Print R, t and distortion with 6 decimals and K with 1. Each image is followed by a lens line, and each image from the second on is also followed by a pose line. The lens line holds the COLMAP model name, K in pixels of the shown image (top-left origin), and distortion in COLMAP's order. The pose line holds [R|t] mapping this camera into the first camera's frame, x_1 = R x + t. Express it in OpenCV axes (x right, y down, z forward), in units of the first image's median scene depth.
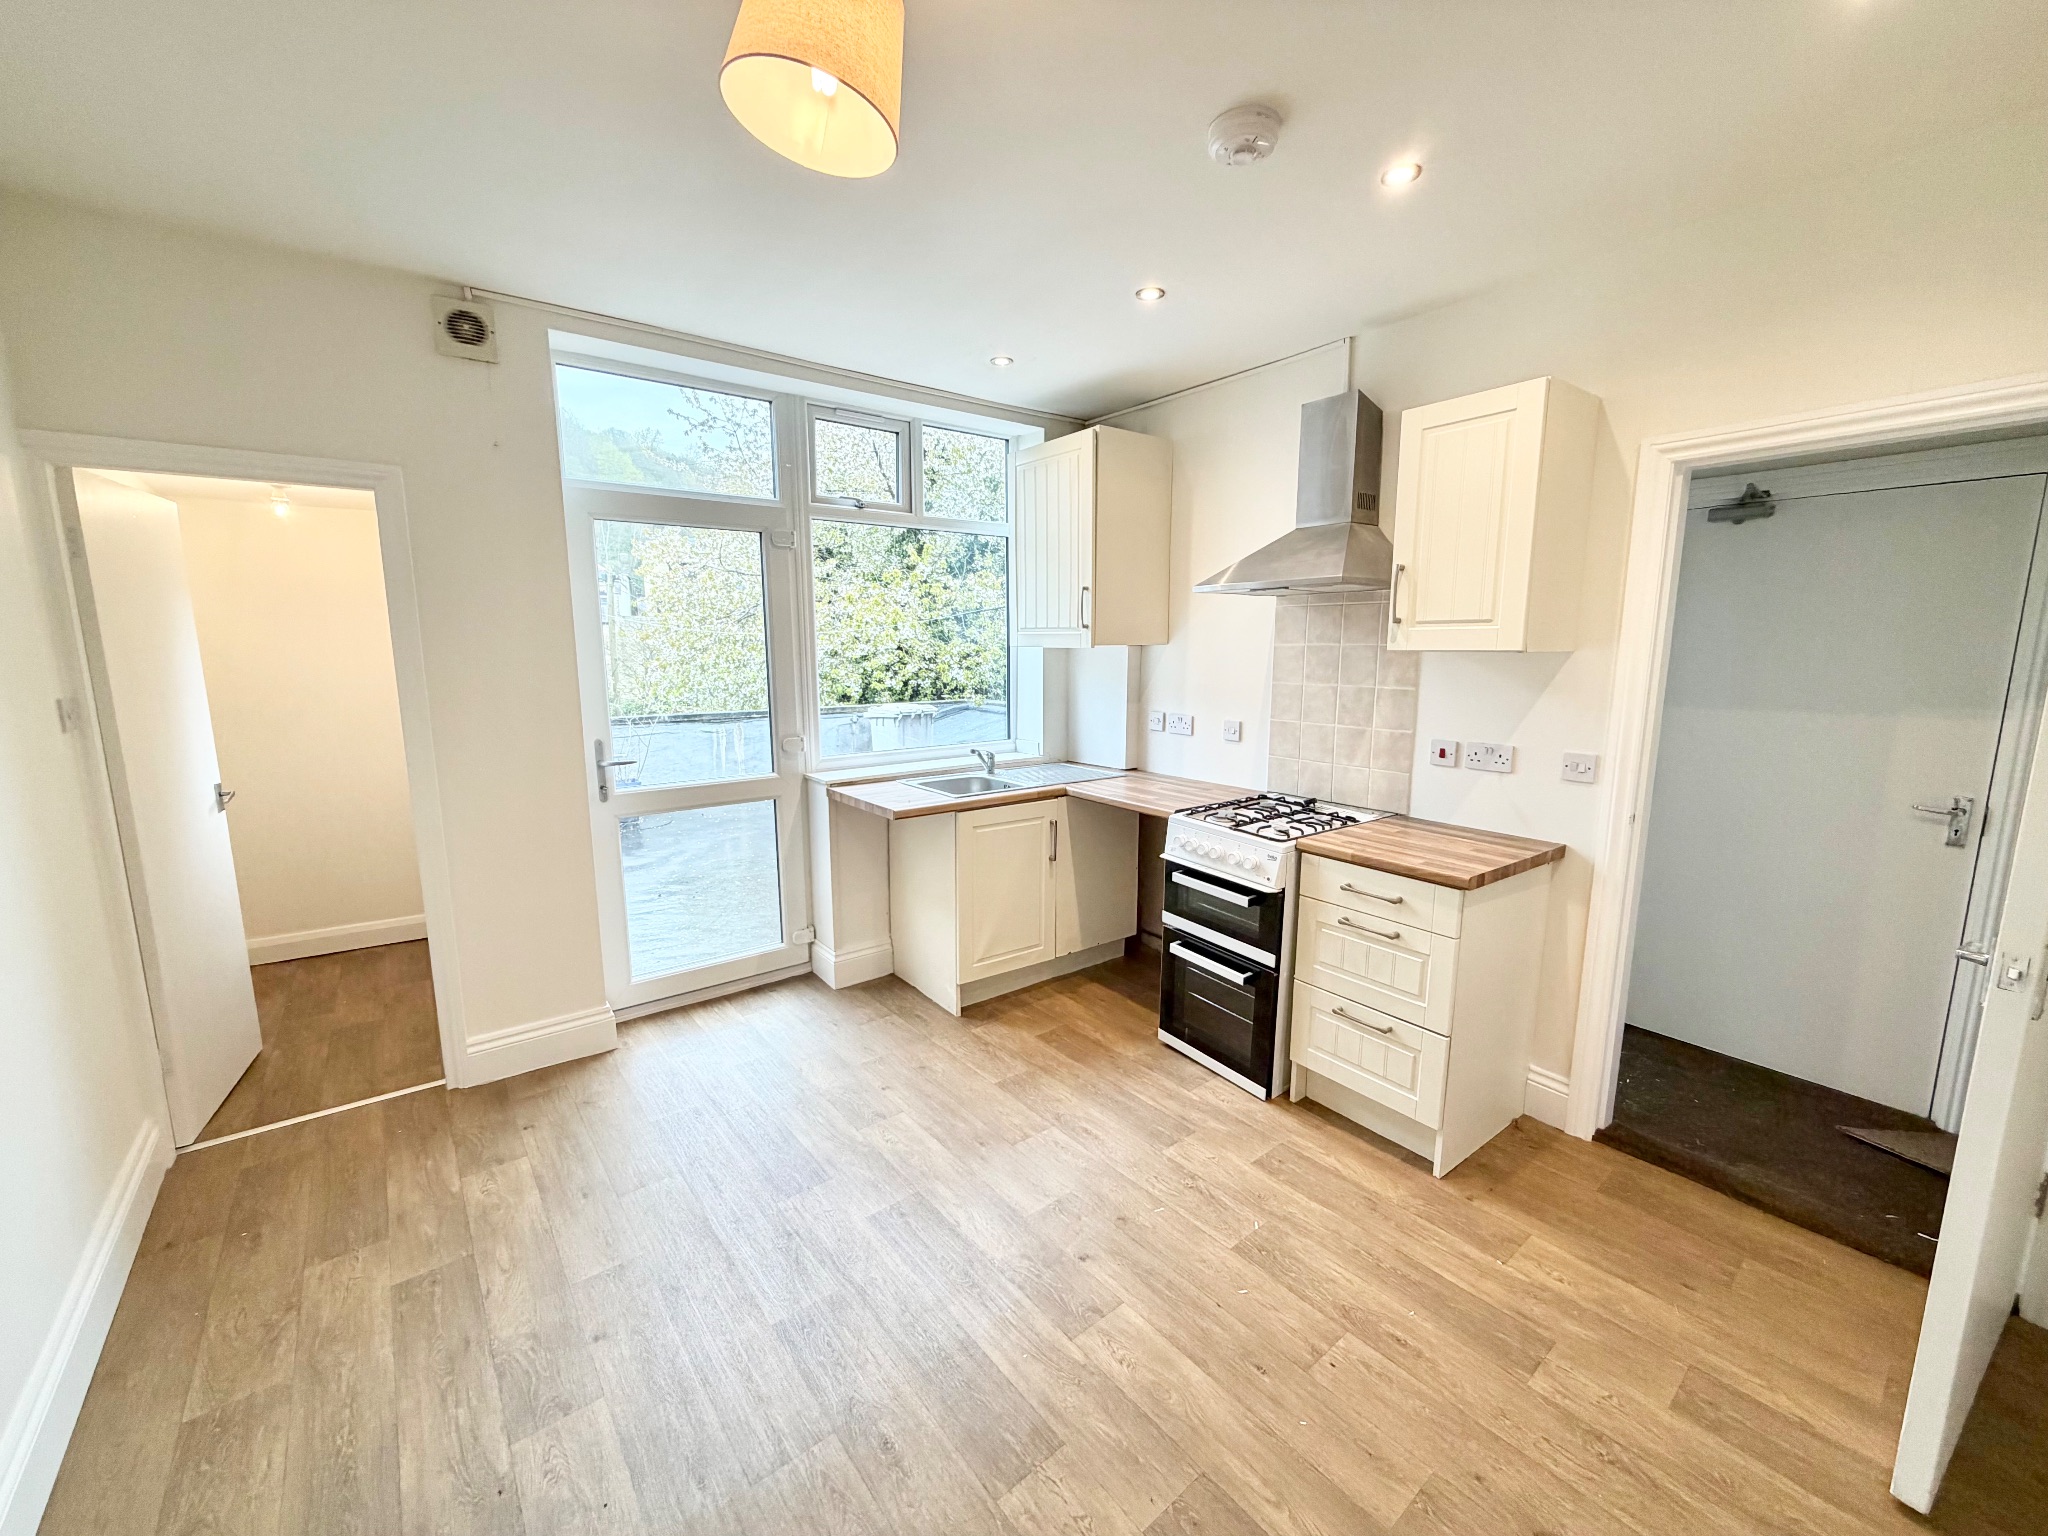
lens RADIAL K [[813.3, 0, 1024.0], [0, 813.3, 768.0], [0, 0, 1]] dist [-0.000135, 0.000318]
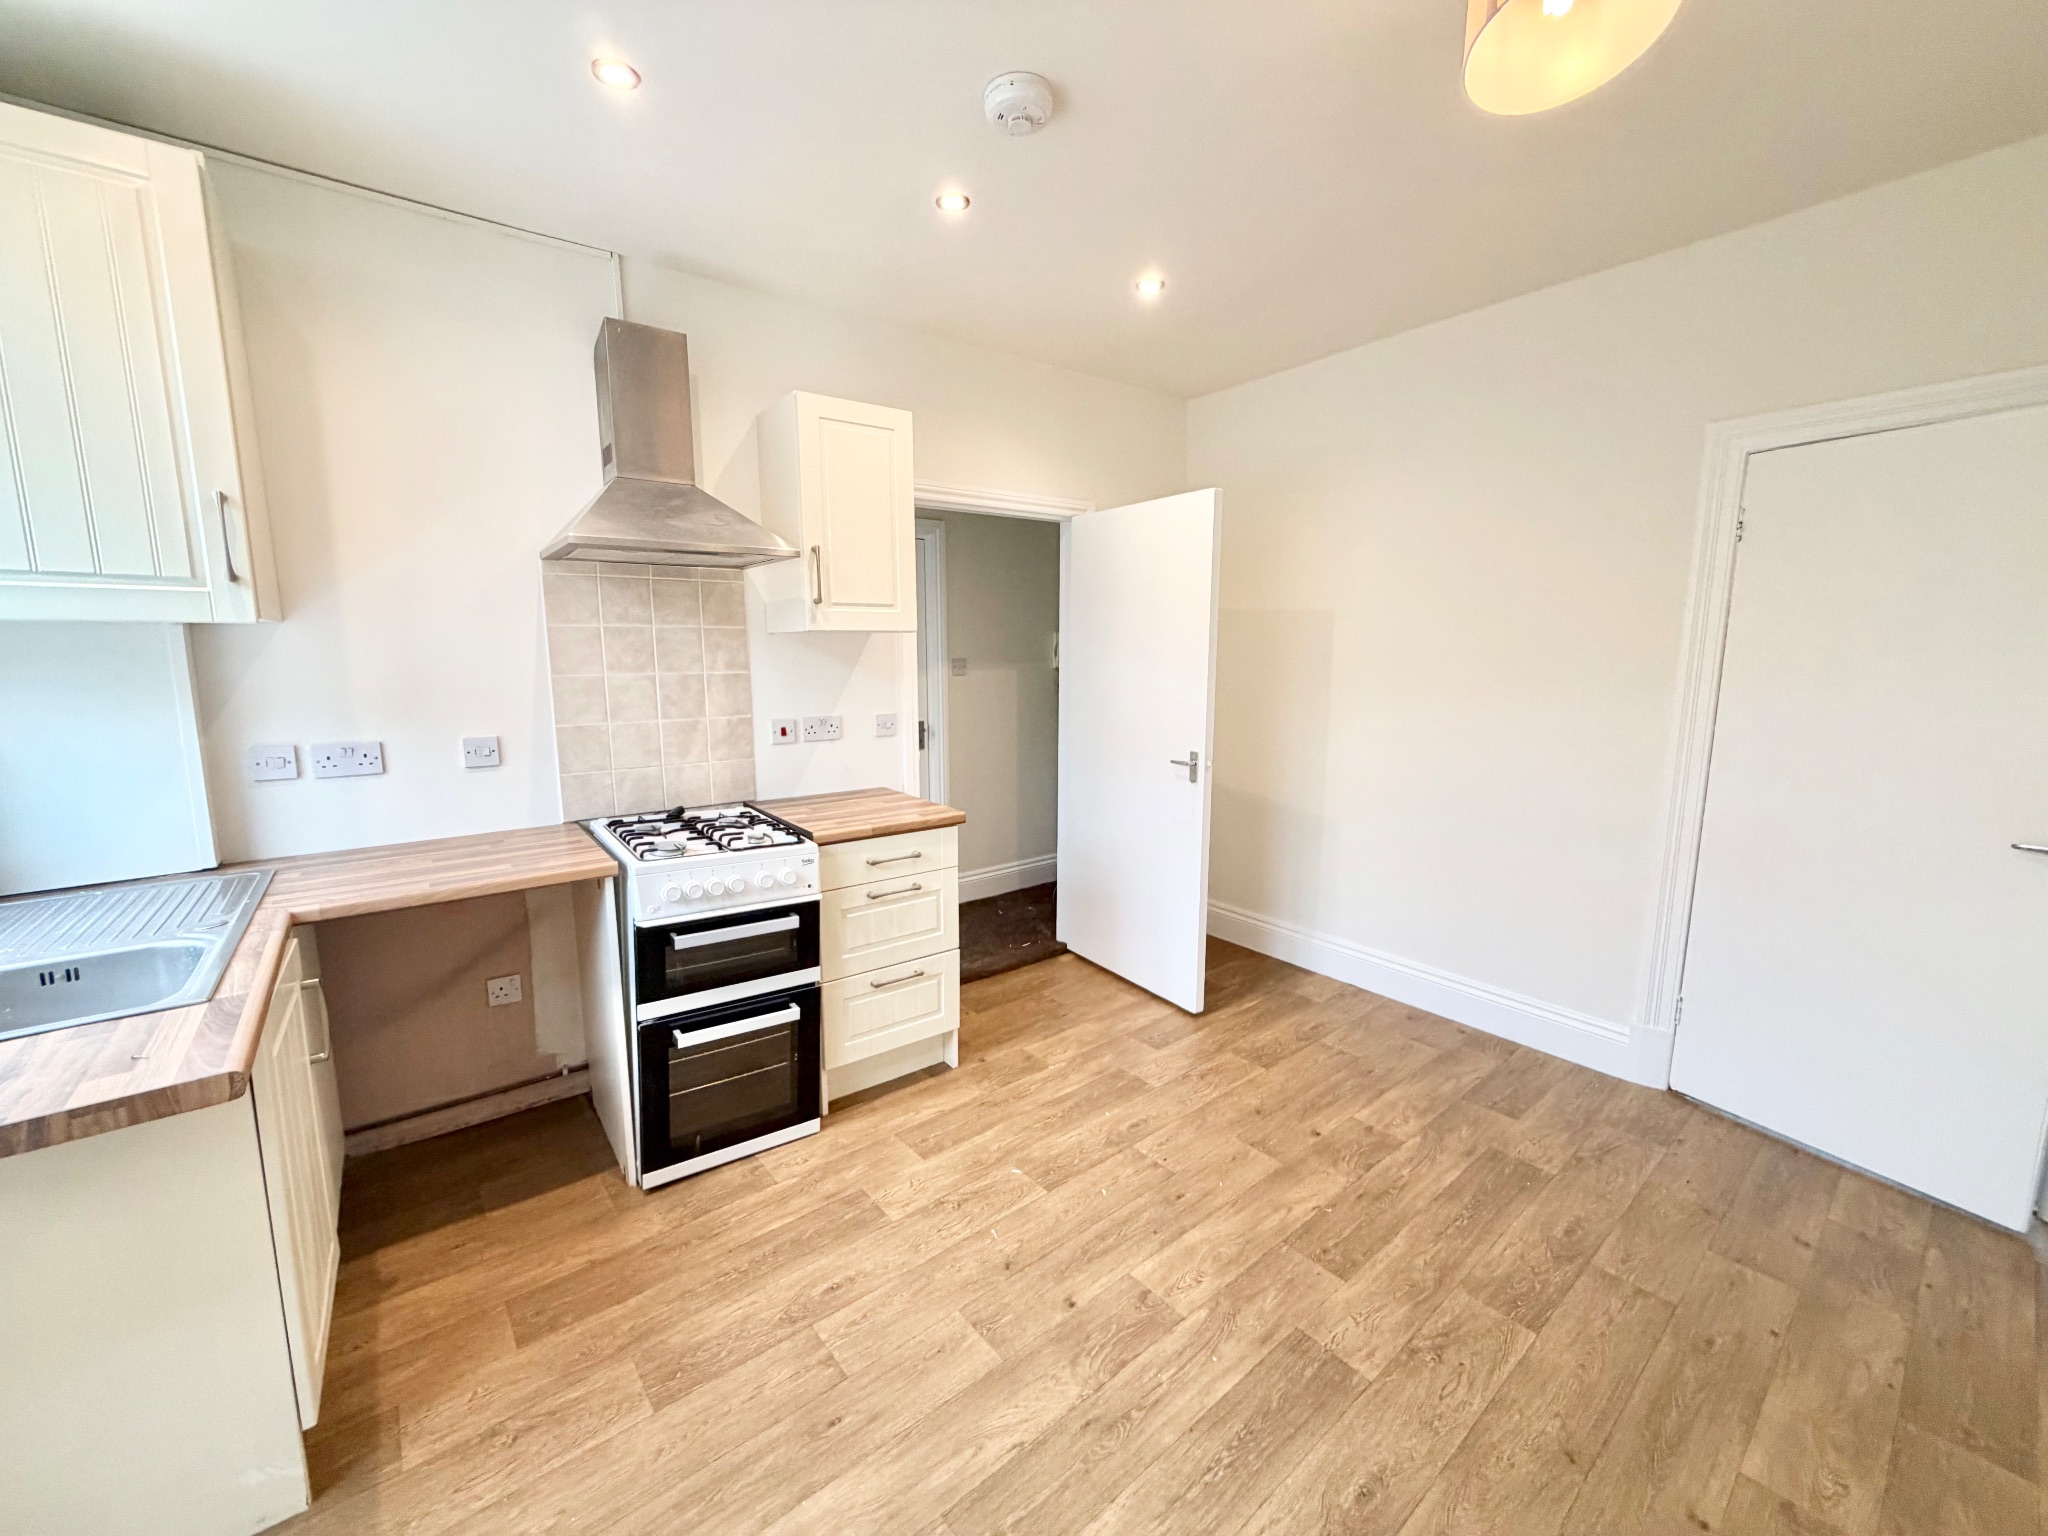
lens RADIAL K [[815.2, 0, 1016.5], [0, 815.2, 766.4], [0, 0, 1]] dist [-0.000643, 0.000219]
pose [[-0.003903, -0.146217, 0.989245, -0.533278], [0.156126, 0.977032, 0.145028, -0.080712], [-0.987729, 0.155013, 0.019015, 0.702609]]
